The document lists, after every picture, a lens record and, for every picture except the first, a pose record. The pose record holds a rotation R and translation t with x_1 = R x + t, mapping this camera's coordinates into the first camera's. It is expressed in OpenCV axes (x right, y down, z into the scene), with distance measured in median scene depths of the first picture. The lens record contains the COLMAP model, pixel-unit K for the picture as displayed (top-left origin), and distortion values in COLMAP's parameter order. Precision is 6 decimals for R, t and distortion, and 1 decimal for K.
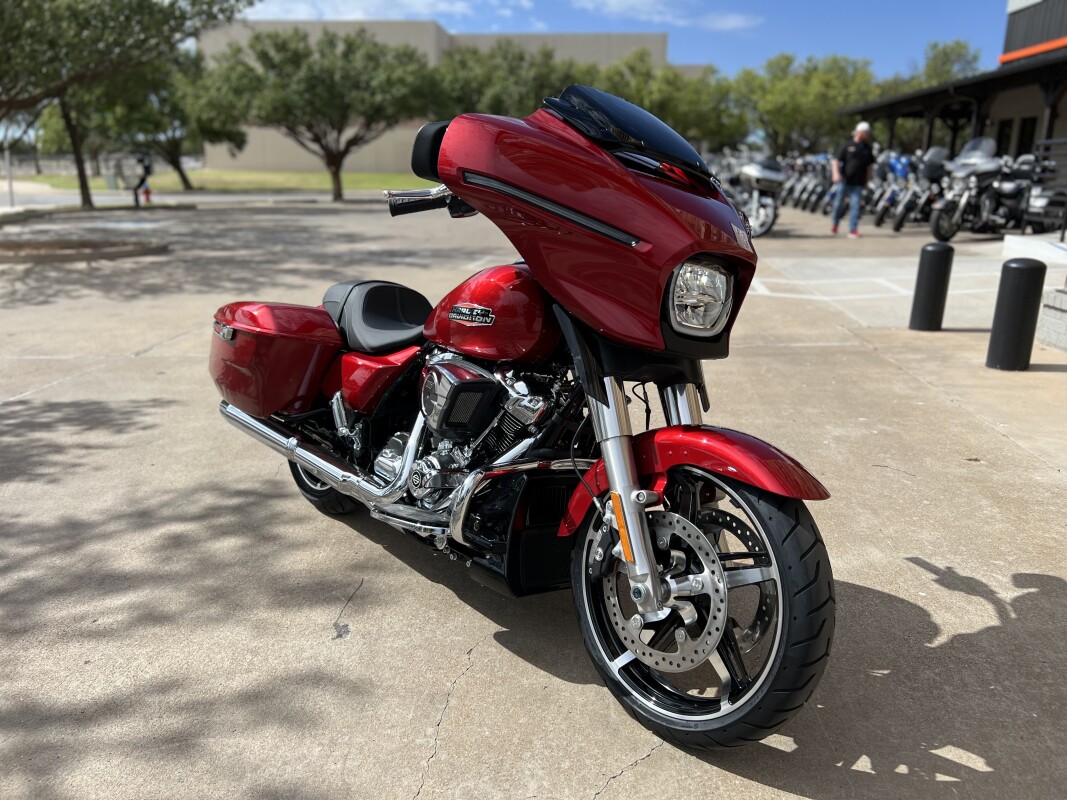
lens RADIAL K [[816.5, 0, 533.5], [0, 816.5, 400.0], [0, 0, 1]] dist [0.049621, -0.051150]
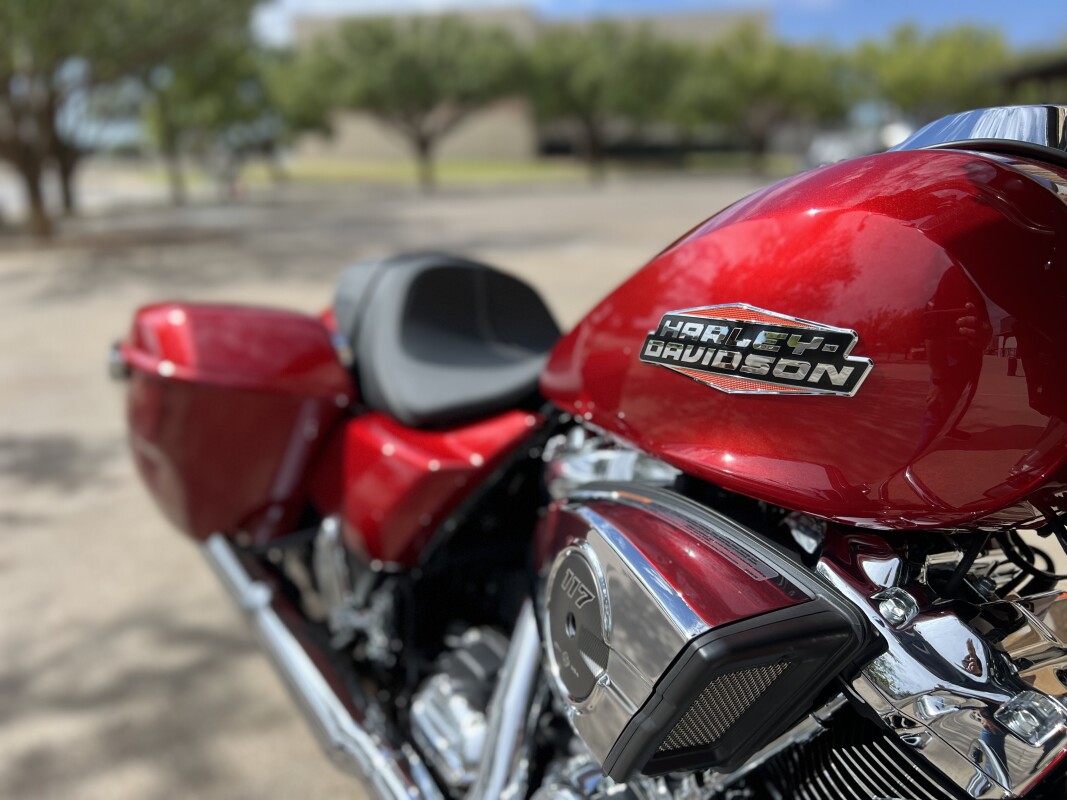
lens RADIAL K [[805.4, 0, 537.8], [0, 805.4, 402.0], [0, 0, 1]] dist [0.046838, -0.051198]
pose [[0.994789, 0.009113, -0.101544, -0.088313], [-0.007871, 0.999889, 0.012629, -0.069023], [0.101648, -0.011764, 0.994751, 0.563935]]
